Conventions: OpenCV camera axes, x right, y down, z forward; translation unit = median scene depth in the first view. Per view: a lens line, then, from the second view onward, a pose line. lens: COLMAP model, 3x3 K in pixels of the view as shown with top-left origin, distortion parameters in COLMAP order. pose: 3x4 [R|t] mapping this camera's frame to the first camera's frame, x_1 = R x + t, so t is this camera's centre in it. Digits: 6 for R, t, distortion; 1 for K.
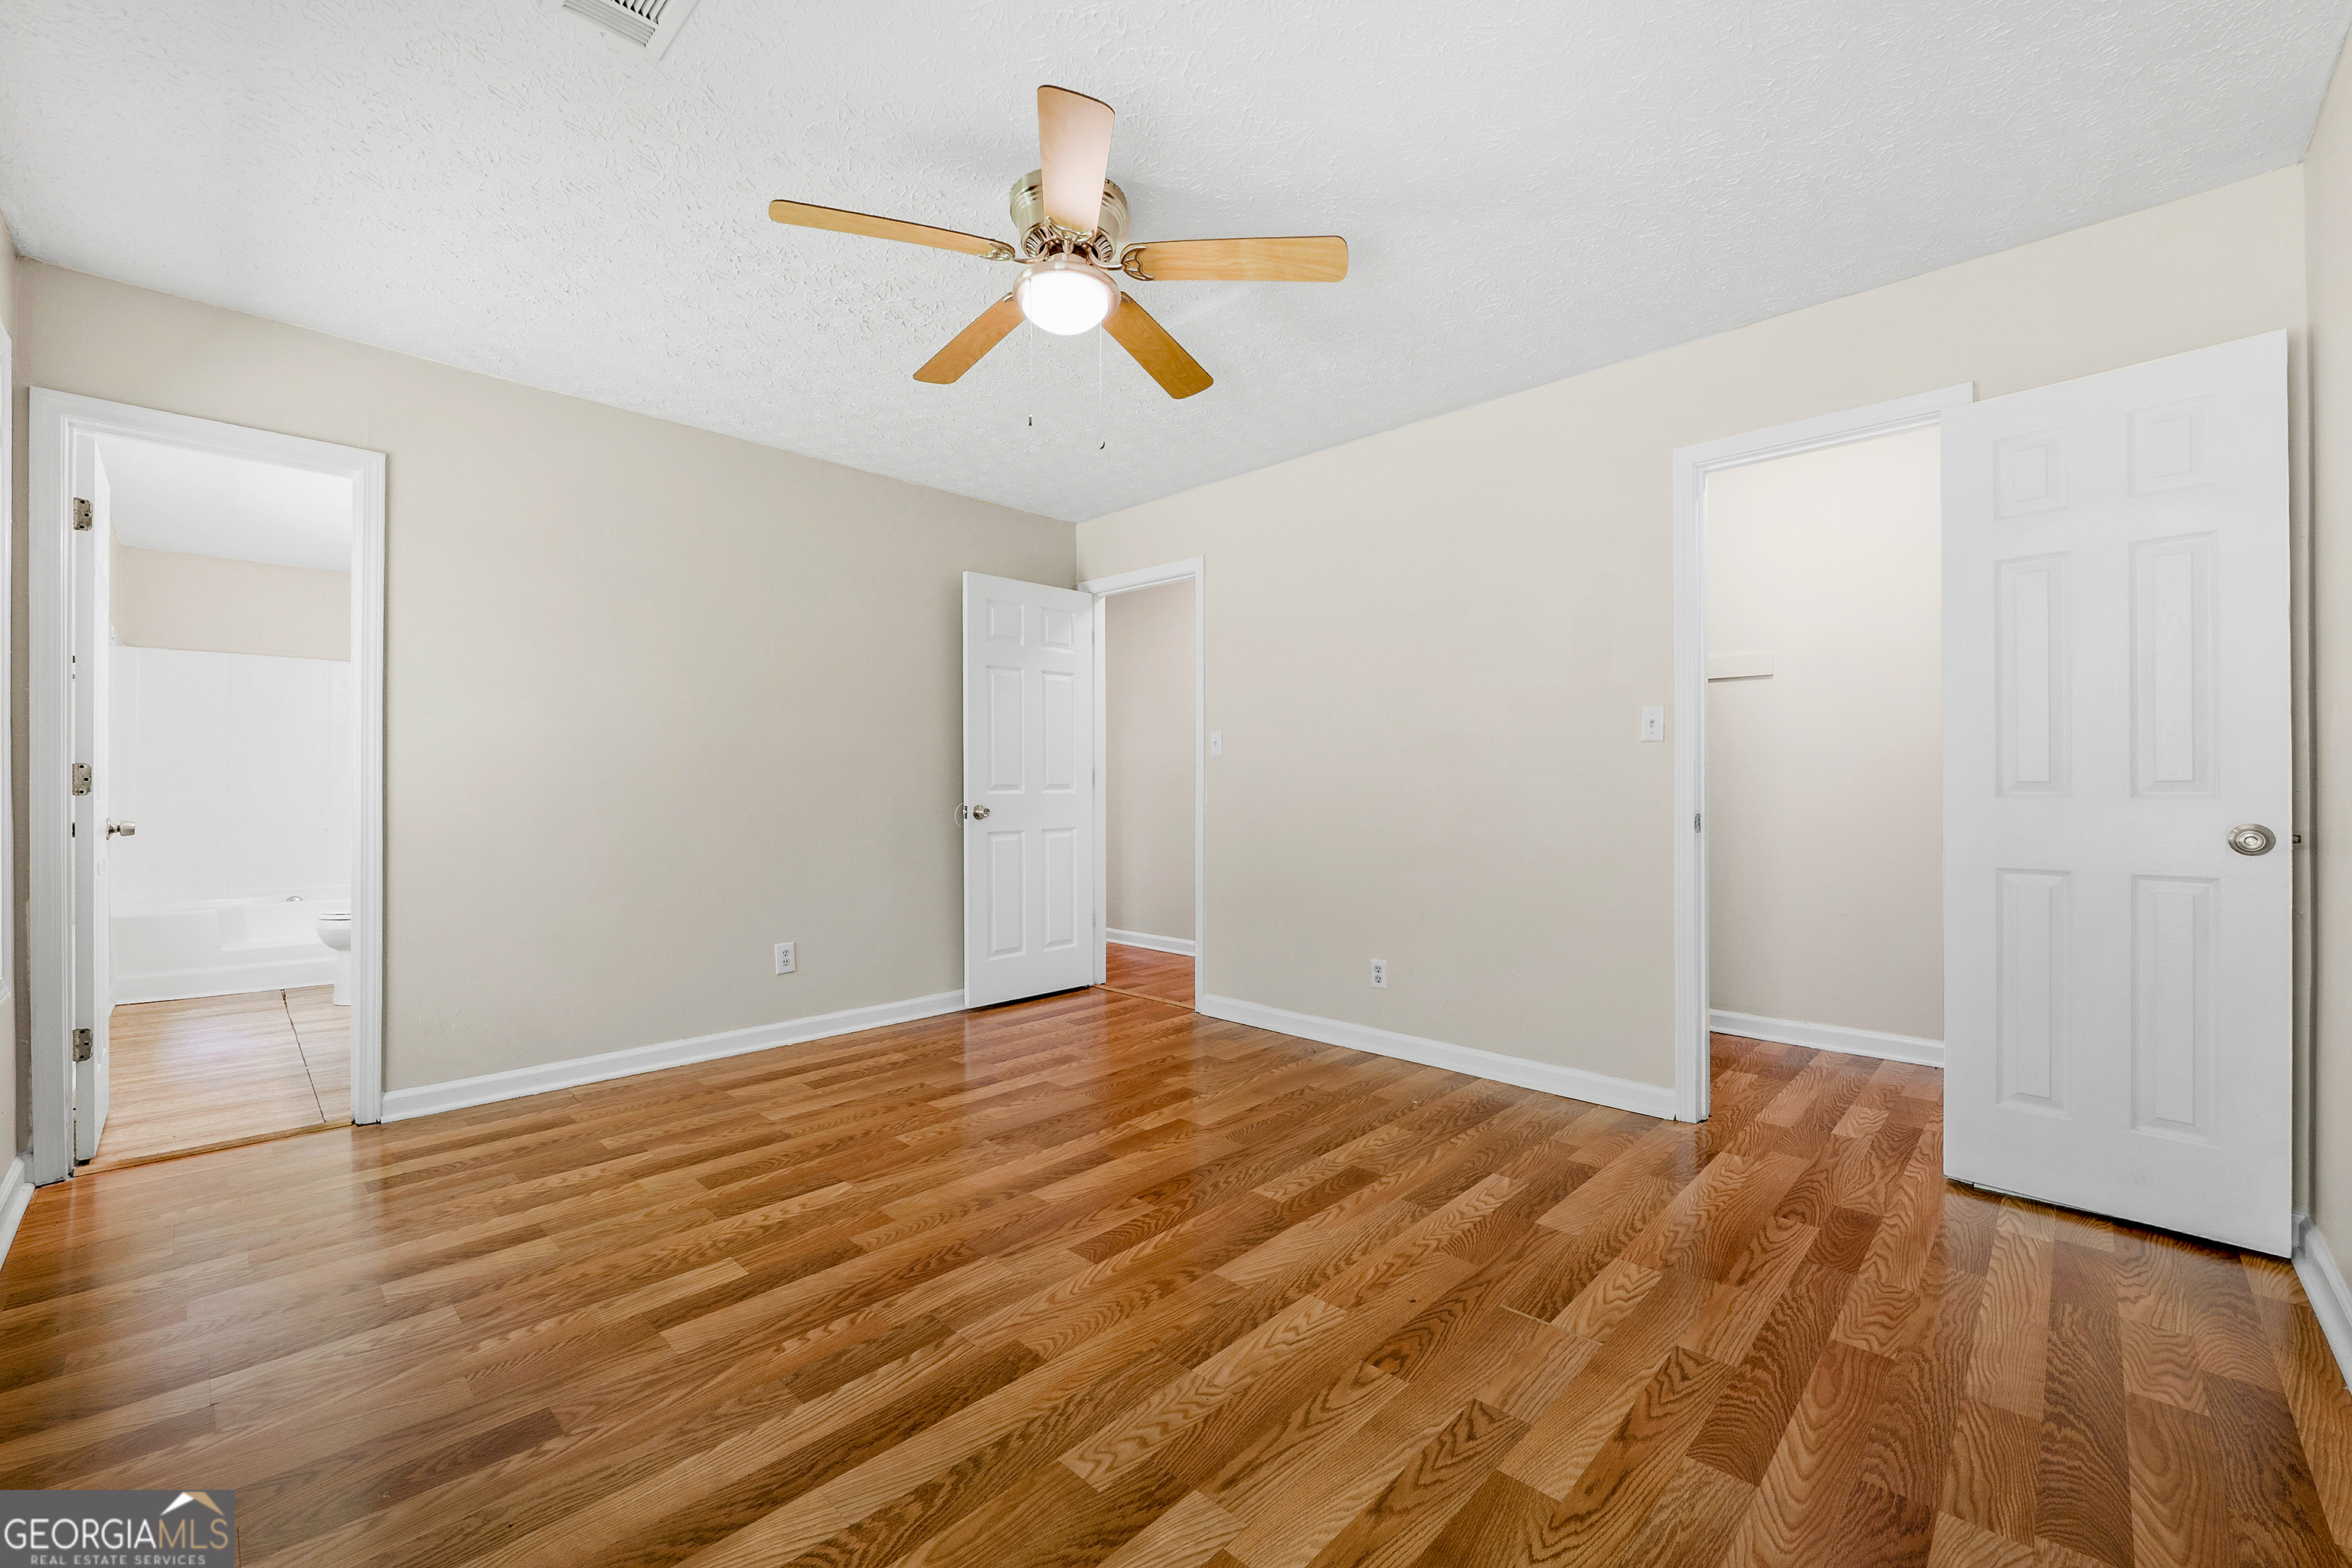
lens RADIAL K [[953.9, 0, 1173.2], [0, 953.9, 793.1], [0, 0, 1]] dist [-0.011251, 0.000178]
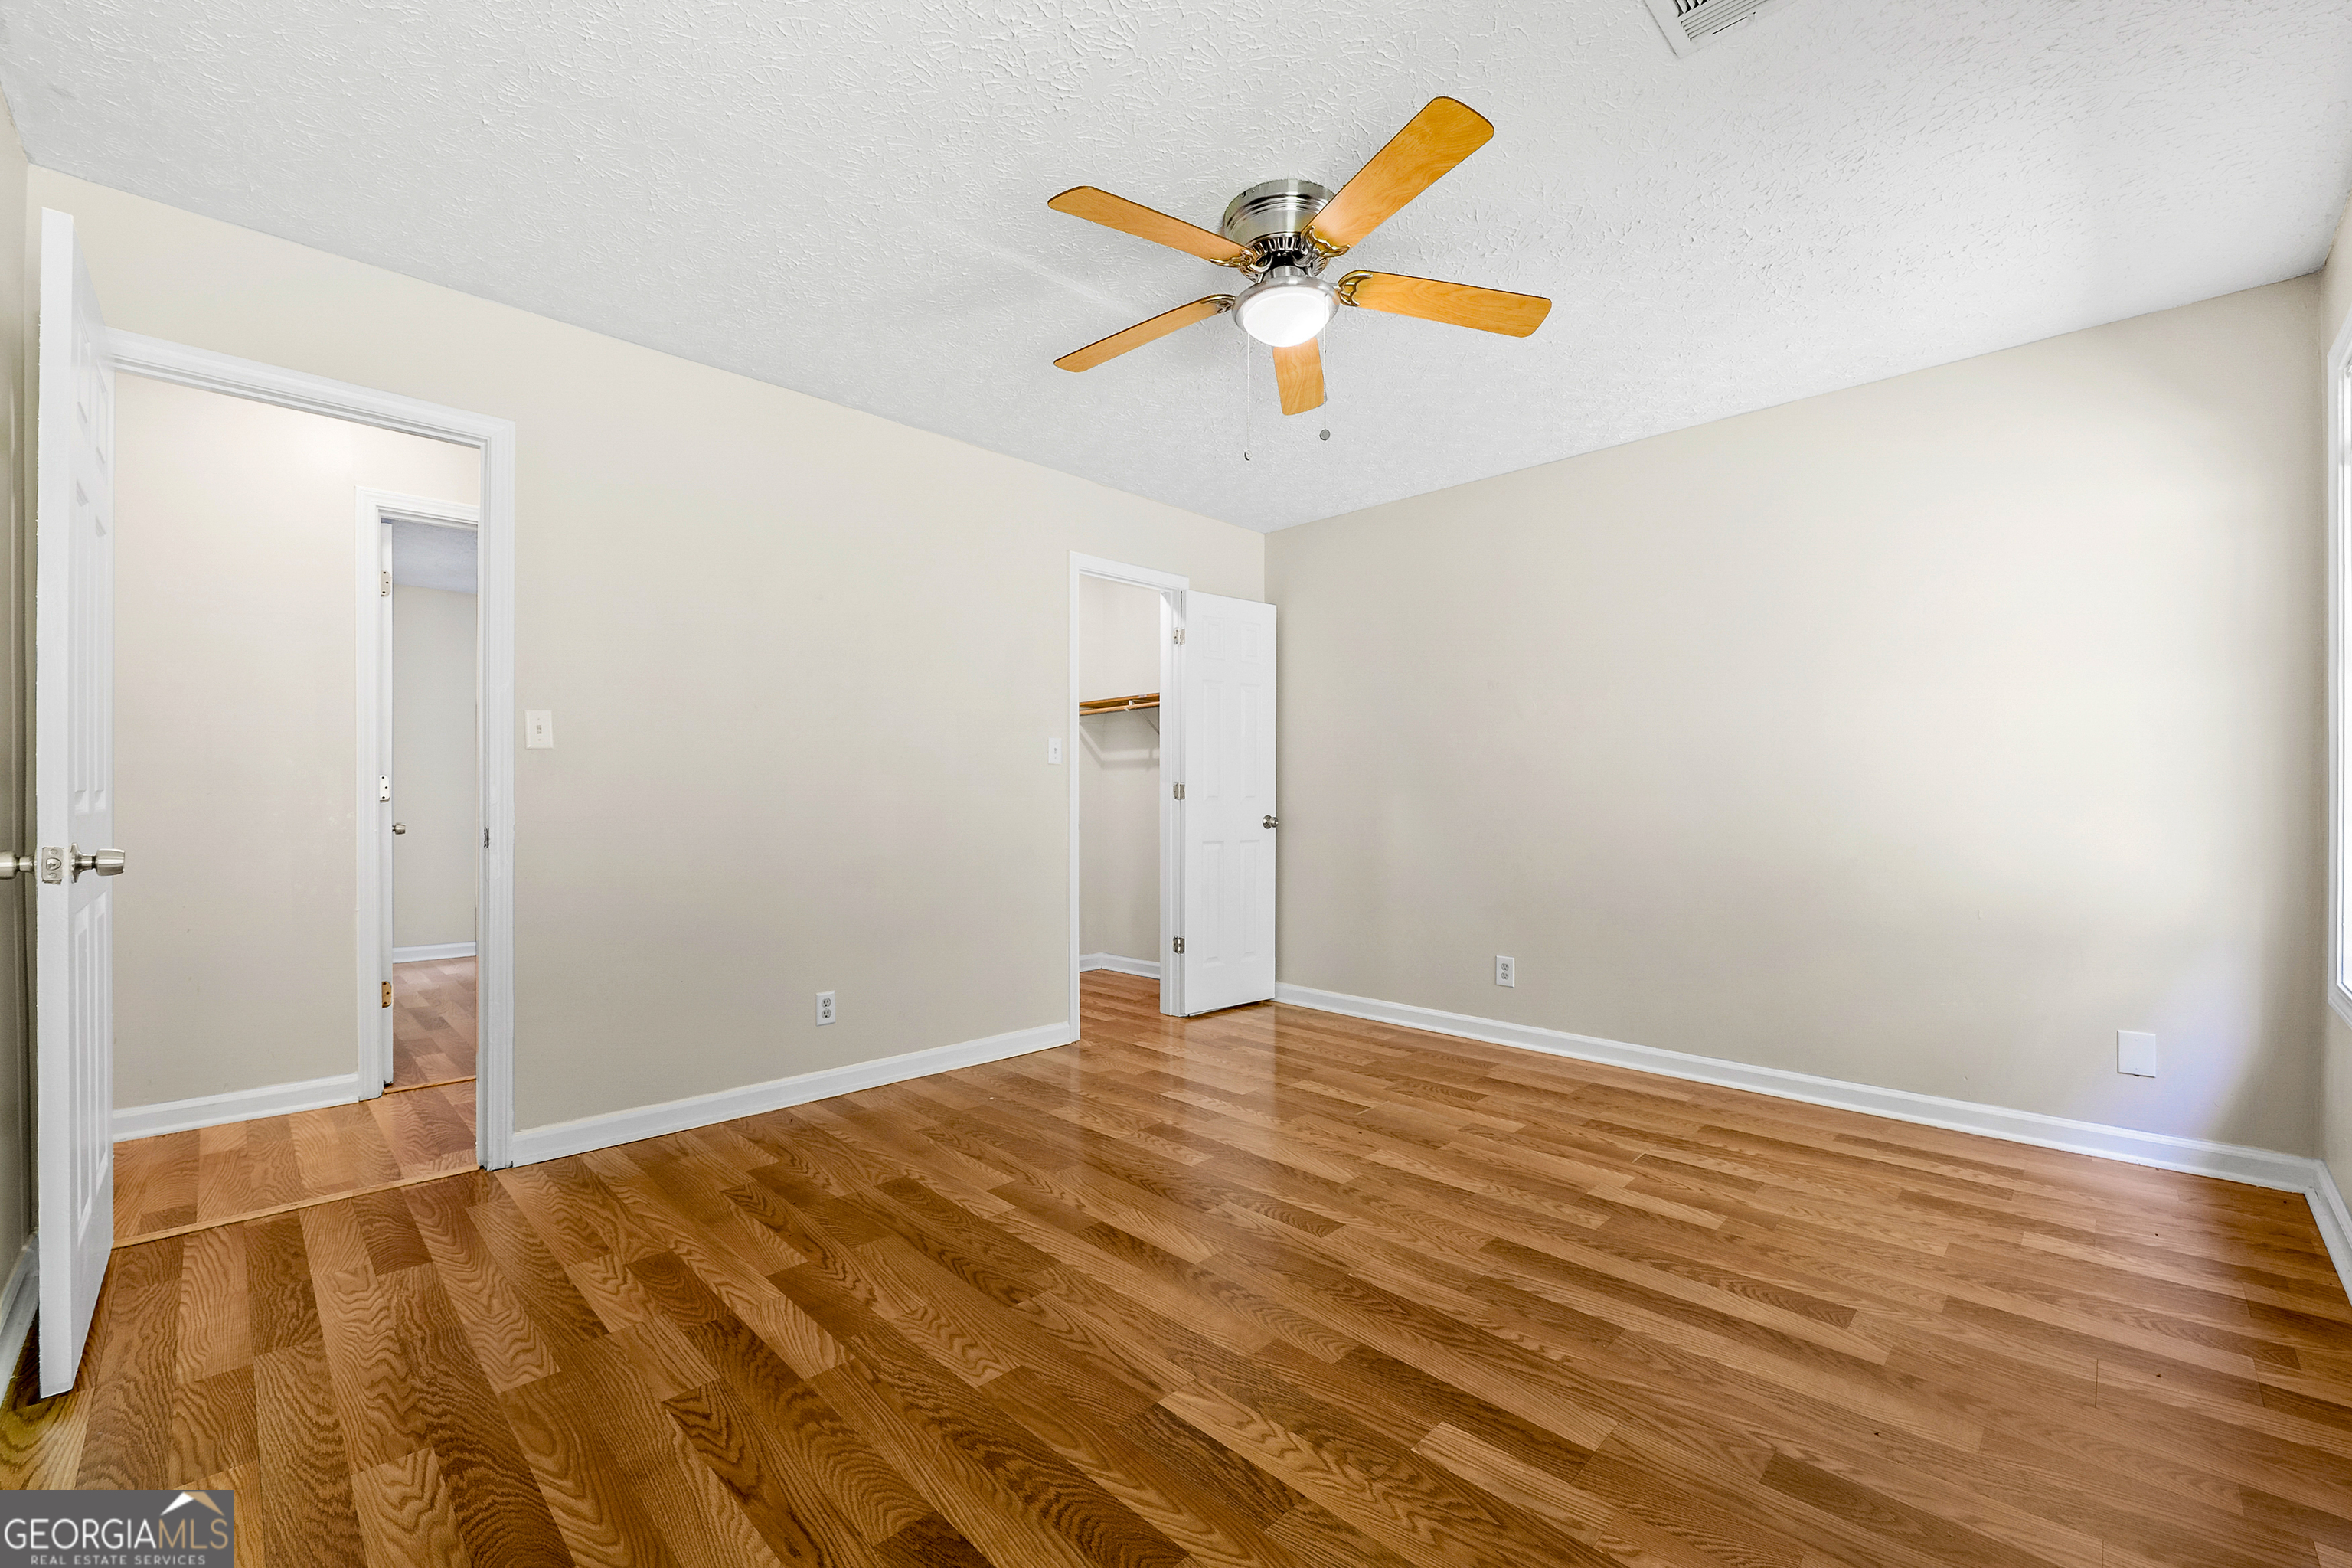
lens RADIAL K [[962.0, 0, 1172.6], [0, 962.0, 801.5], [0, 0, 1]] dist [-0.014368, -0.000060]
pose [[0.016231, -0.000243, 0.999868, -1.119694], [0.006394, 0.999980, 0.000139, -0.002027], [-0.999848, 0.006391, 0.016232, 1.095223]]
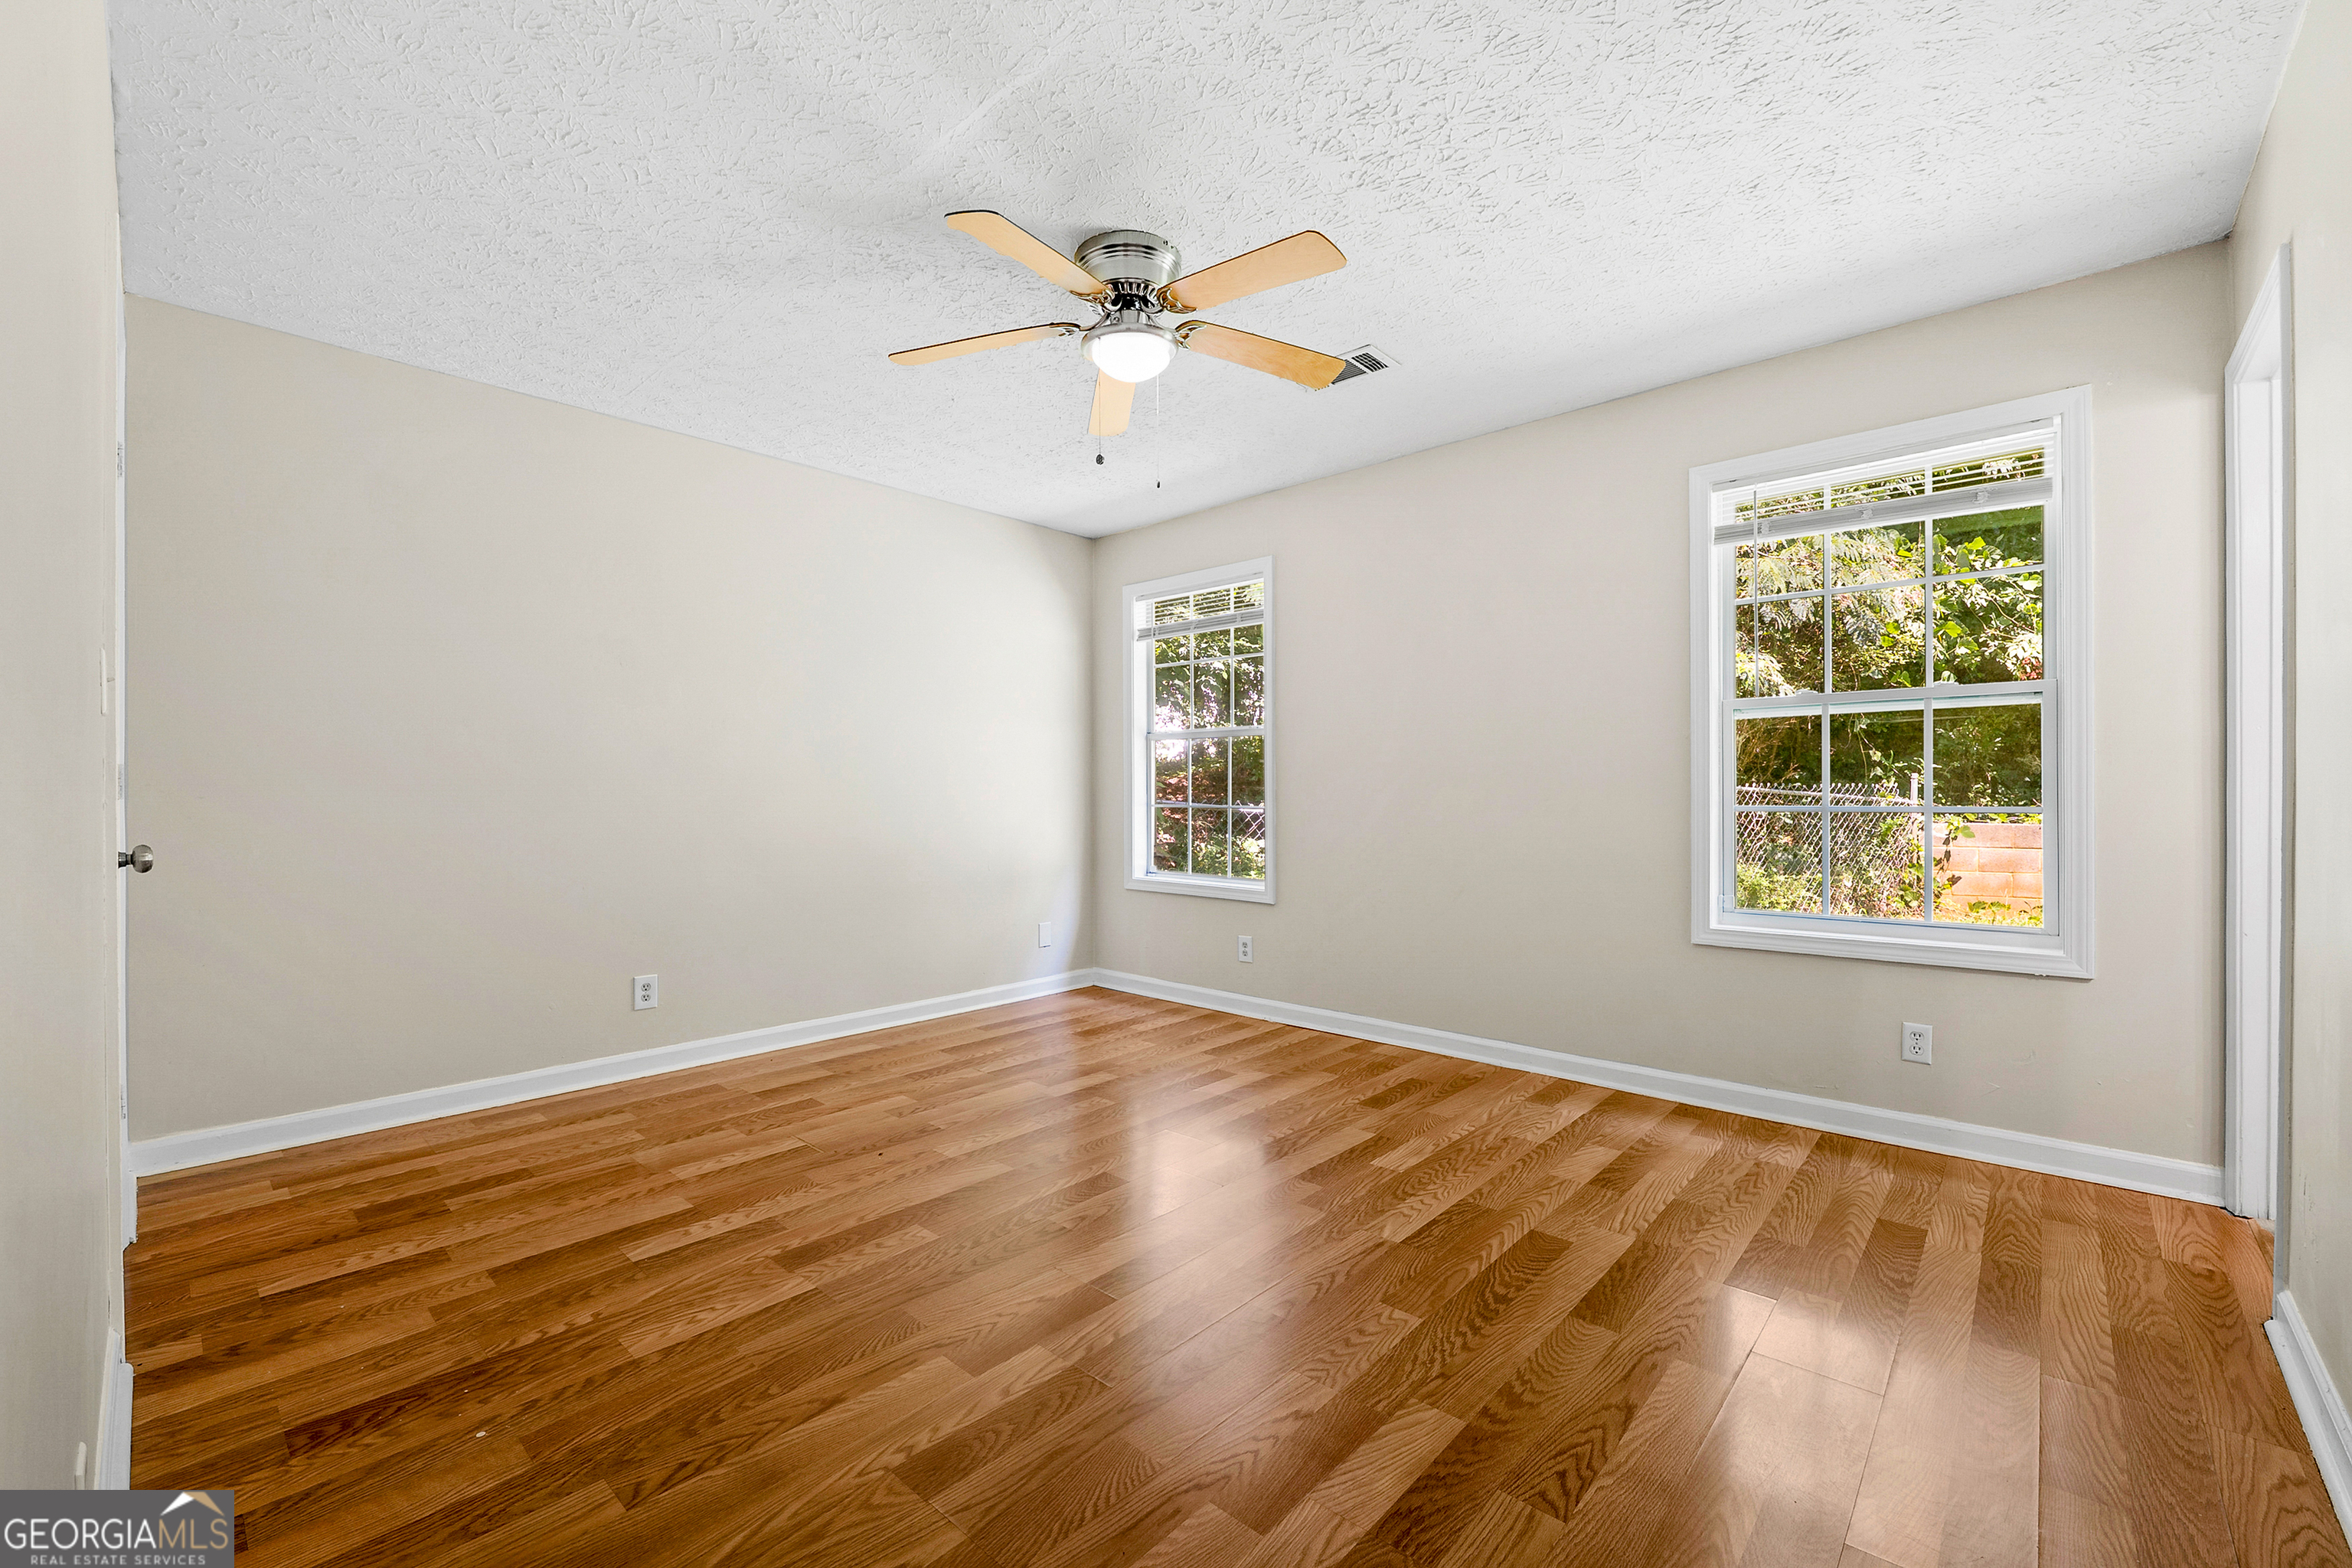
lens RADIAL K [[953.9, 0, 1173.2], [0, 953.9, 793.1], [0, 0, 1]] dist [-0.011251, 0.000178]
pose [[-0.999687, 0.004982, -0.024497, -0.132804], [0.004802, 0.999961, 0.007404, -0.014814], [0.024533, 0.007284, -0.999672, 2.095174]]
